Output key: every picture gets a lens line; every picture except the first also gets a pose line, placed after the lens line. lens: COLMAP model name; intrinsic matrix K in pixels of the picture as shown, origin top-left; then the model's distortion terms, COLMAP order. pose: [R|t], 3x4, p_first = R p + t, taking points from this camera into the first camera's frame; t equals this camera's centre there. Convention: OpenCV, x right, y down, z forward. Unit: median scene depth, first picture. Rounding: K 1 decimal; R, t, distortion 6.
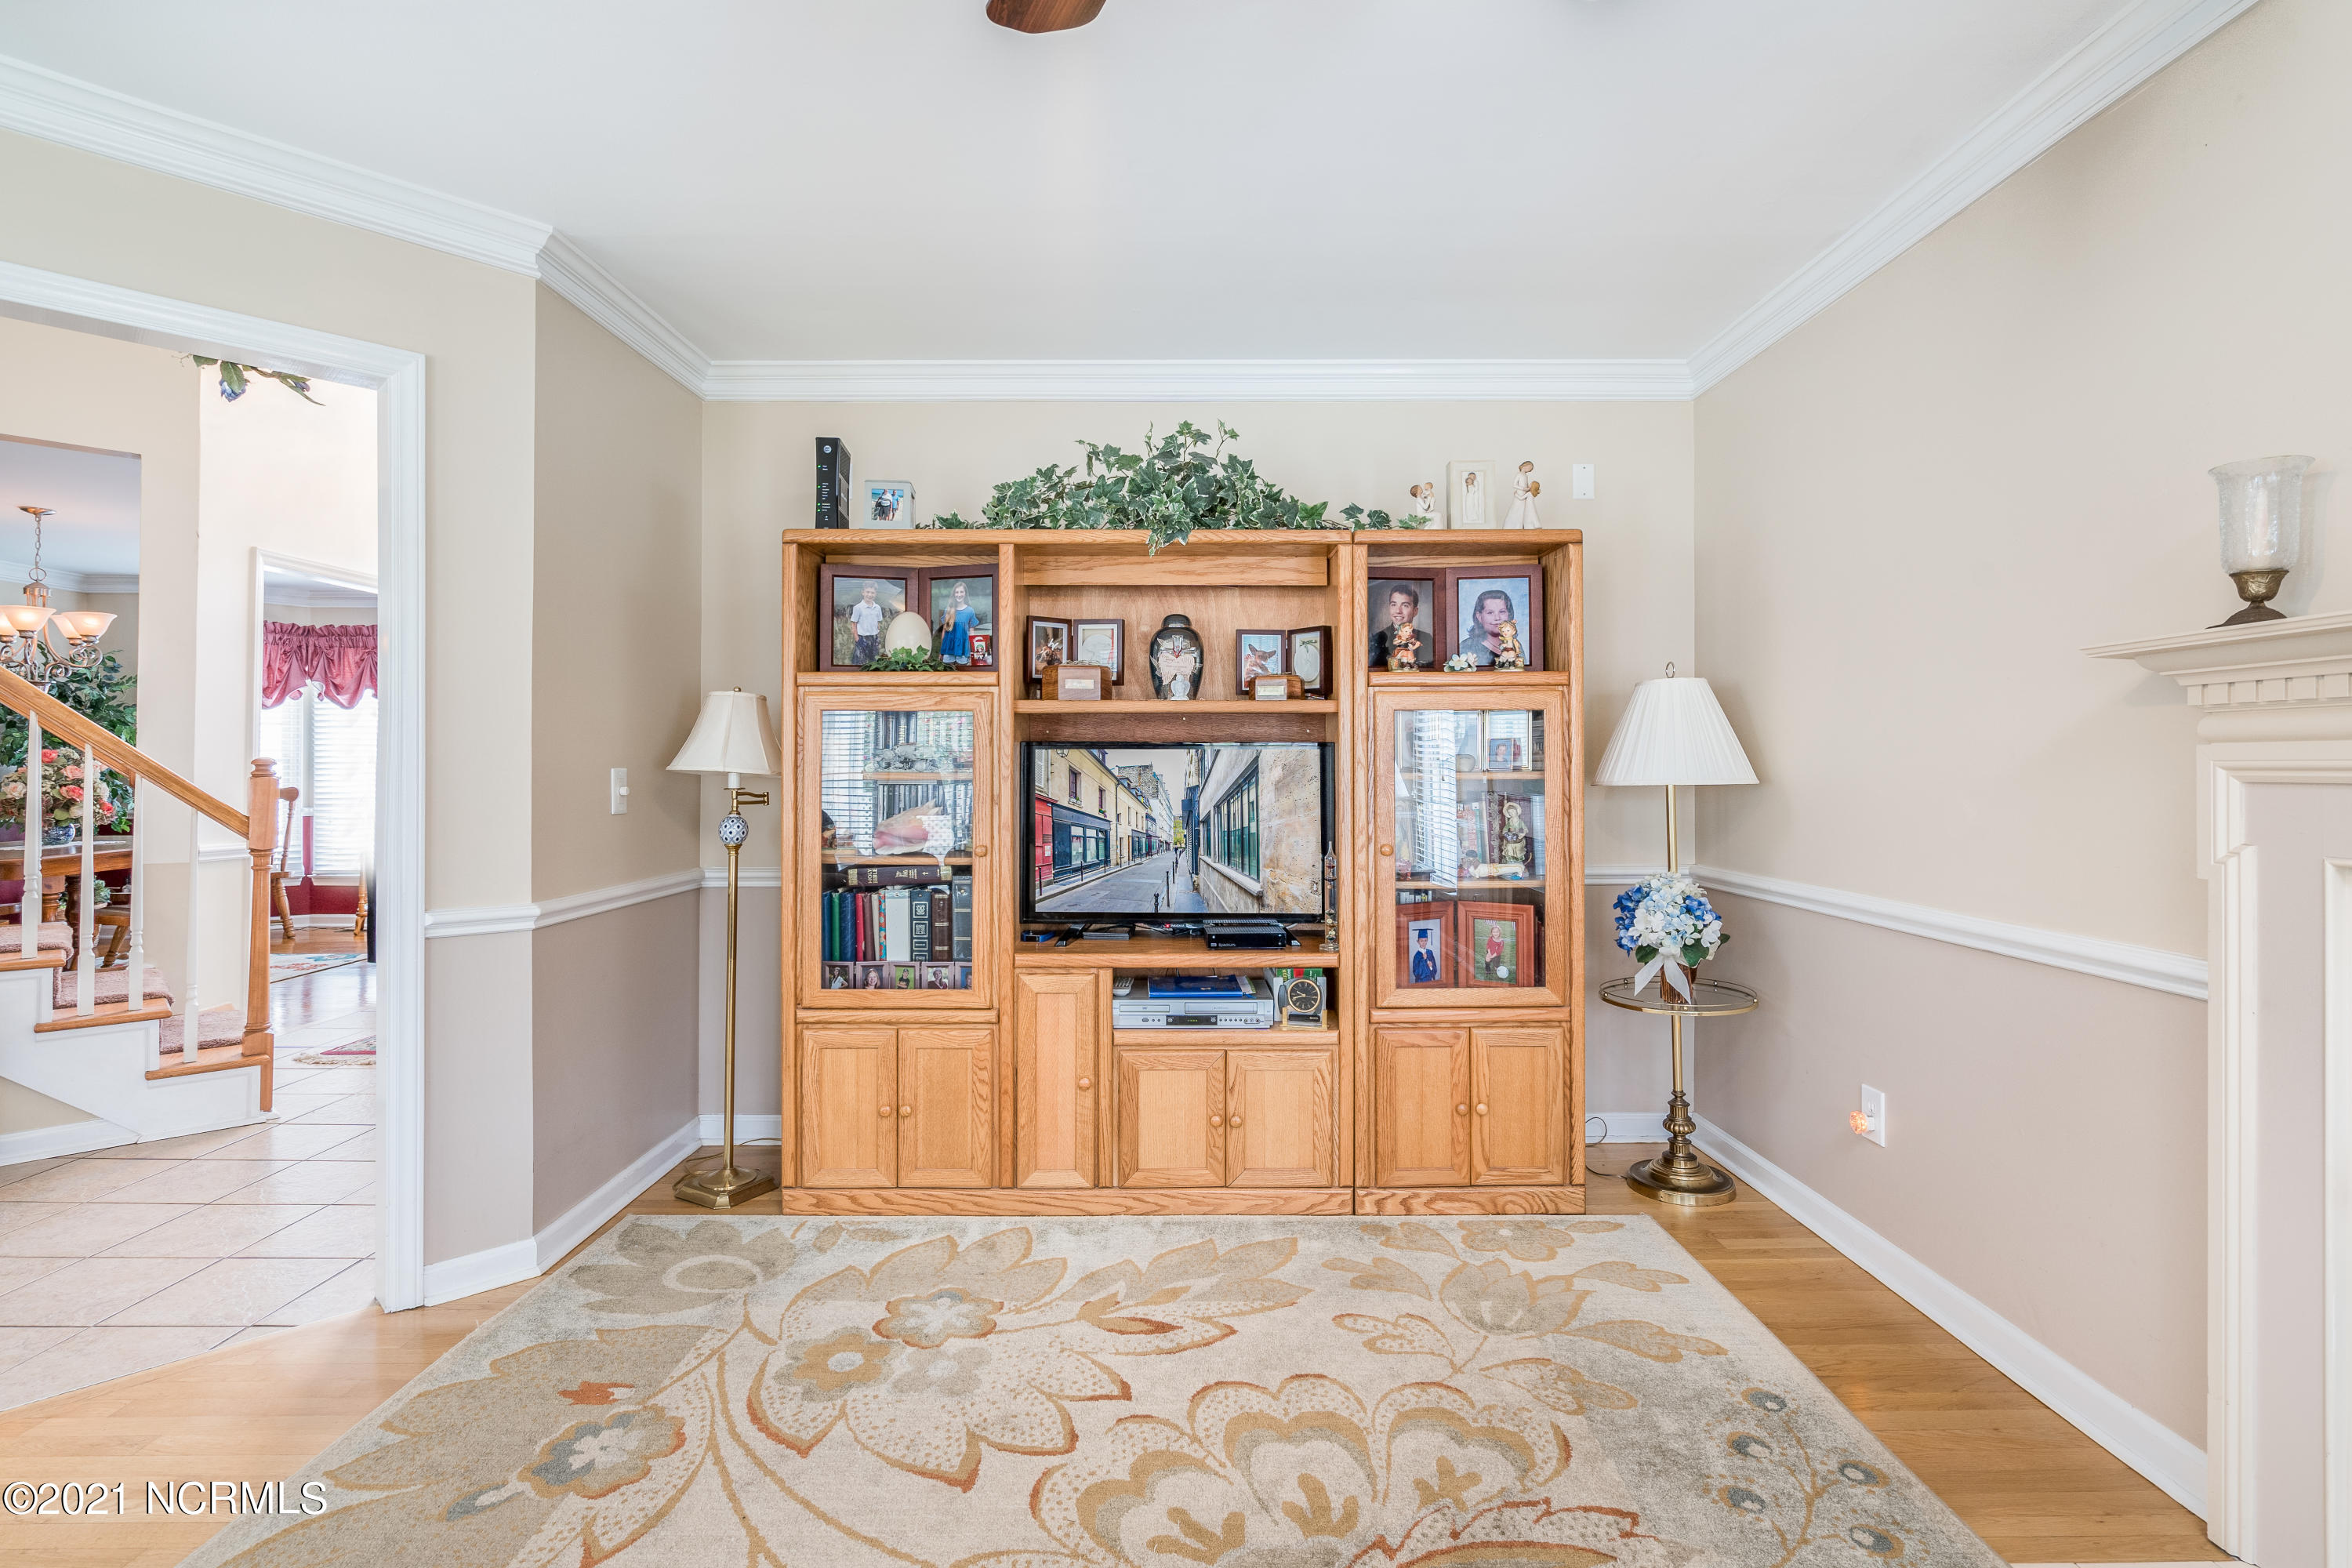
lens RADIAL K [[1077.0, 0, 1170.4], [0, 1077.0, 765.6], [0, 0, 1]] dist [0.001129, 0.000114]
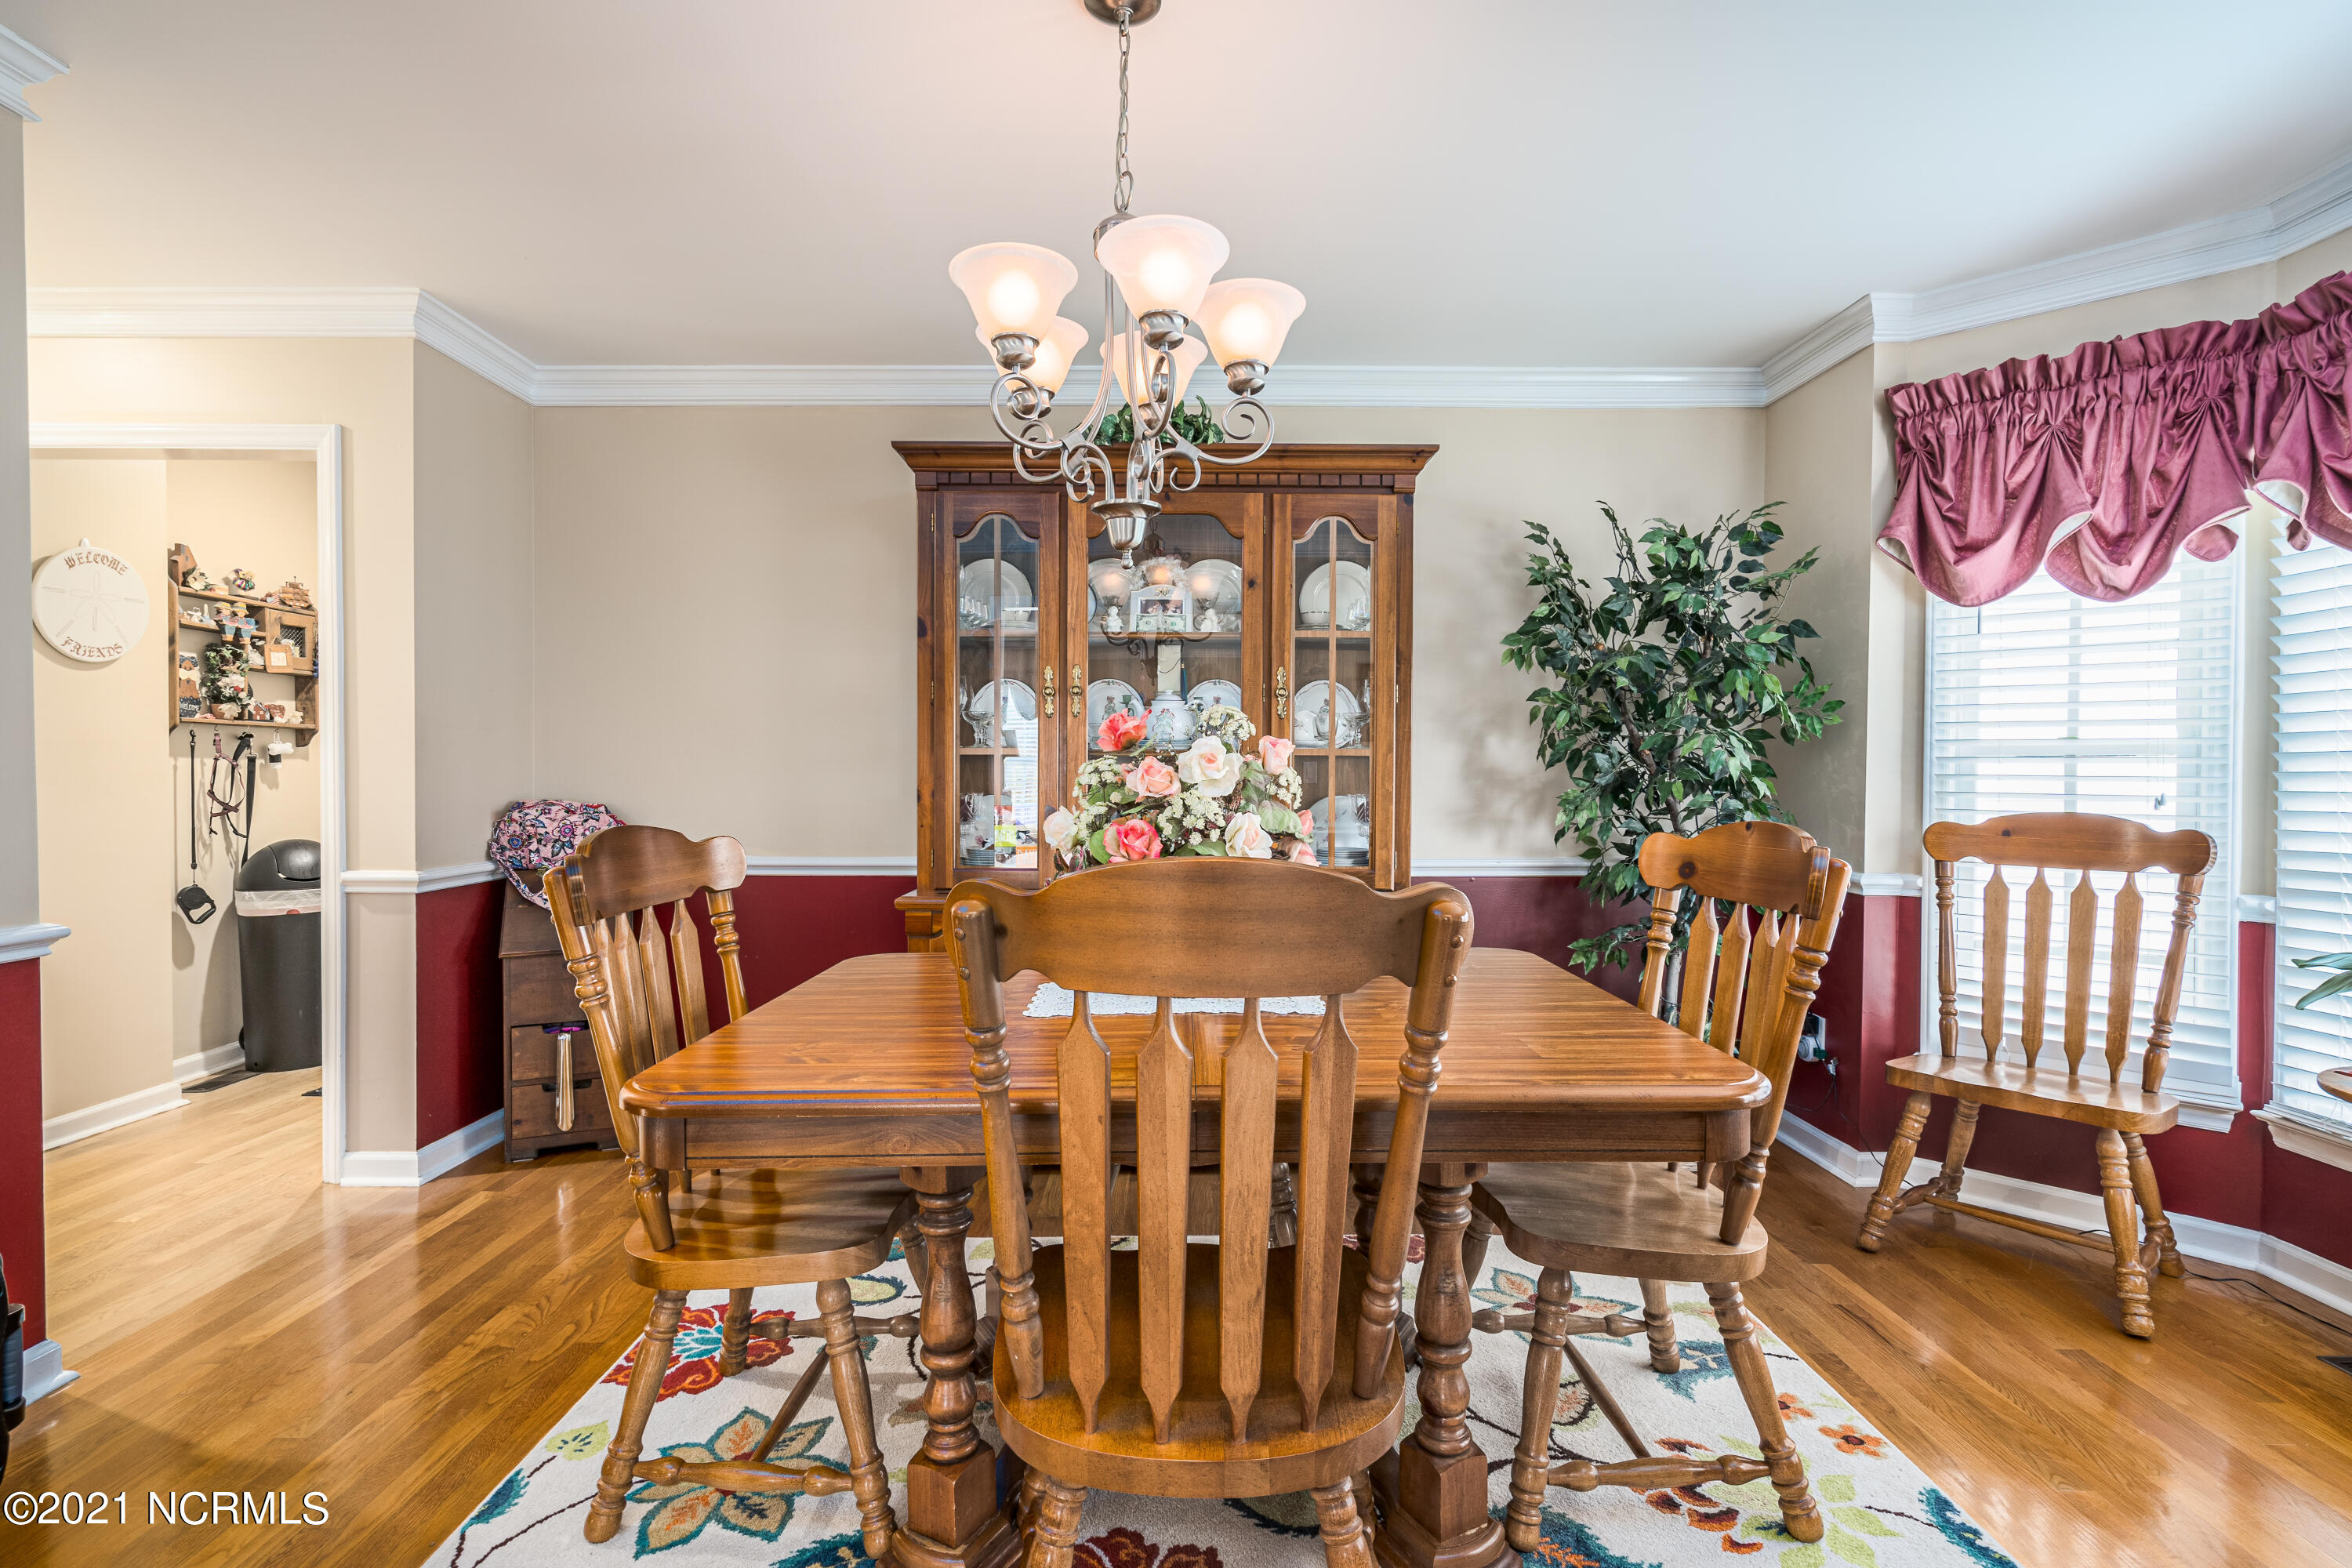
lens RADIAL K [[1077.0, 0, 1173.4], [0, 1077.0, 774.8], [0, 0, 1]] dist [0.001129, 0.000114]
pose [[0.010249, 0.005282, -0.999934, -0.492915], [-0.006086, 0.999968, 0.005220, 0.003491], [0.999929, 0.006032, 0.010281, 0.687406]]
